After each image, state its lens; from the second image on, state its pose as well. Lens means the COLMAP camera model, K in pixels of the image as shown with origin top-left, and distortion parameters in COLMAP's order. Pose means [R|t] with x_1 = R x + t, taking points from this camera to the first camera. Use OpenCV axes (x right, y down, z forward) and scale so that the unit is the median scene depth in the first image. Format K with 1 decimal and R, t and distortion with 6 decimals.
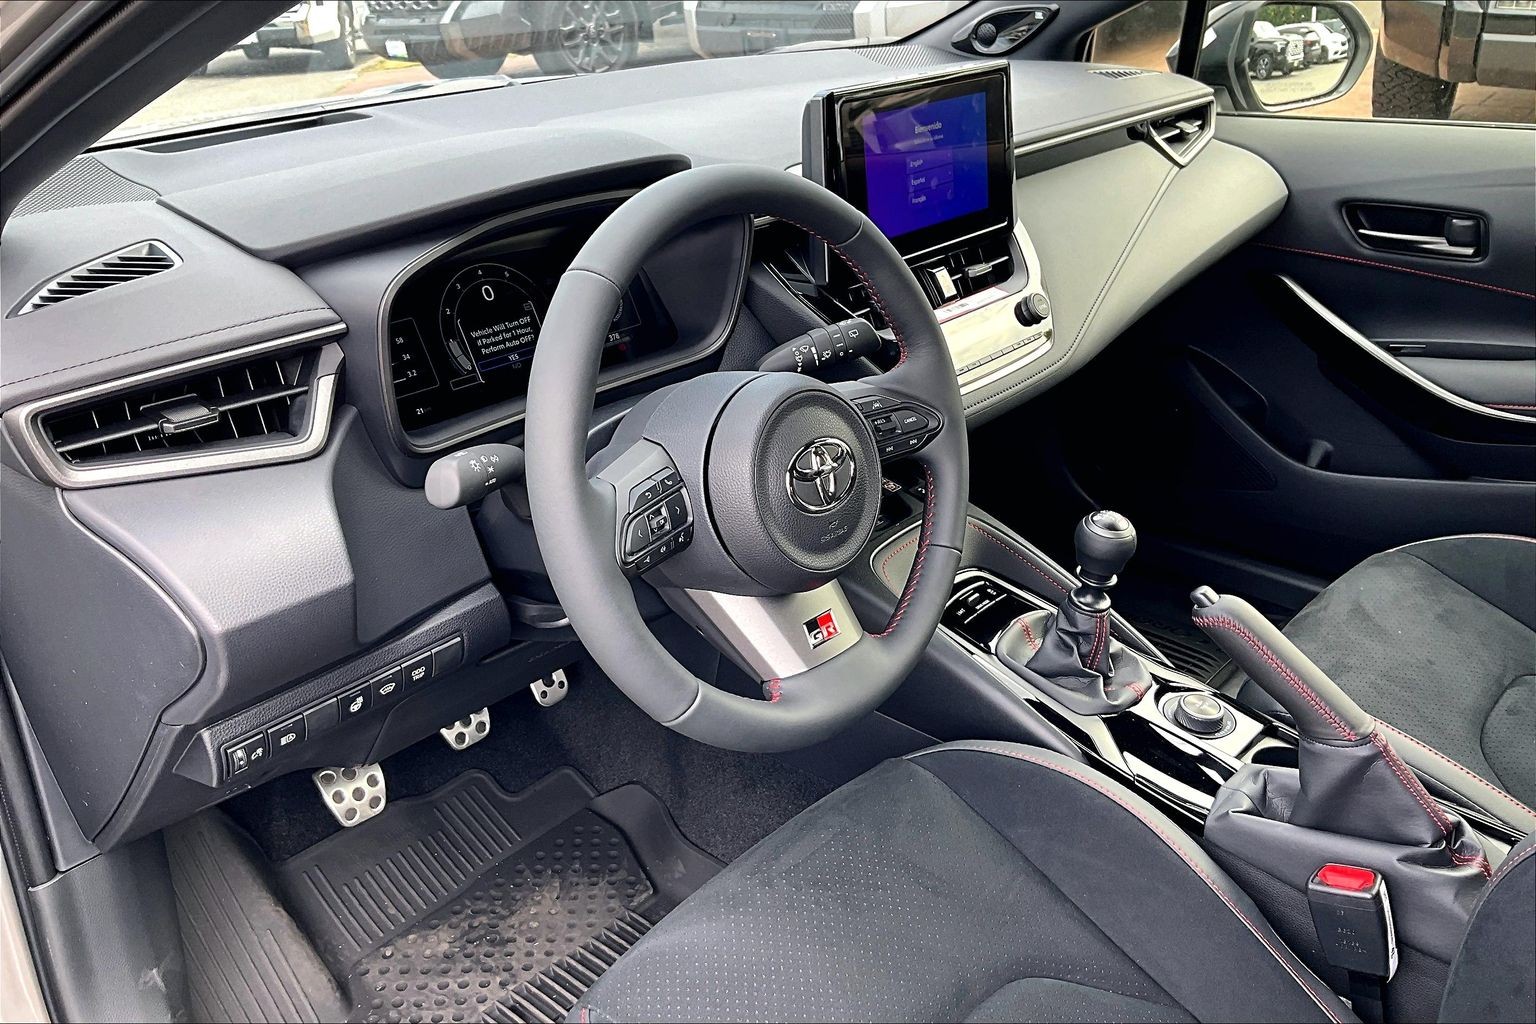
lens RADIAL K [[1283.4, 0, 764.8], [0, 1283.4, 519.4], [0, 0, 1]] dist [0.003933, -0.001965]
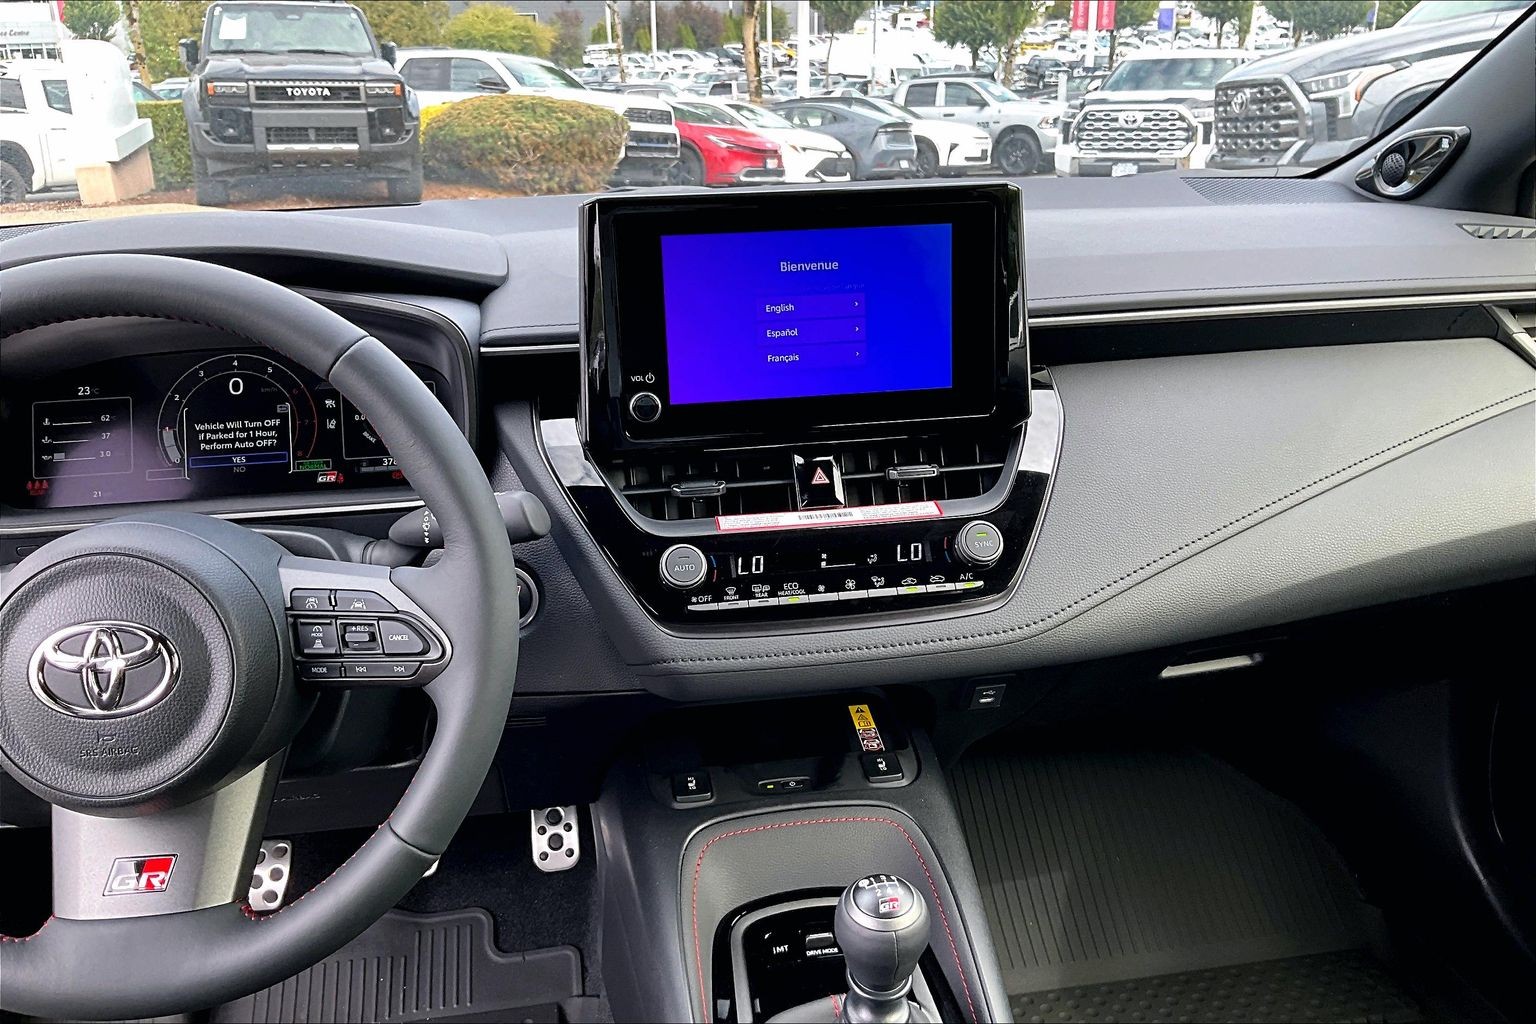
lens RADIAL K [[1283.4, 0, 768.9], [0, 1283.4, 501.0], [0, 0, 1]] dist [0.003933, -0.001965]
pose [[0.780530, 0.199790, -0.592331, 0.618842], [-0.264839, 0.963998, -0.023835, -0.173714], [0.566244, 0.175476, 0.805342, 0.493164]]
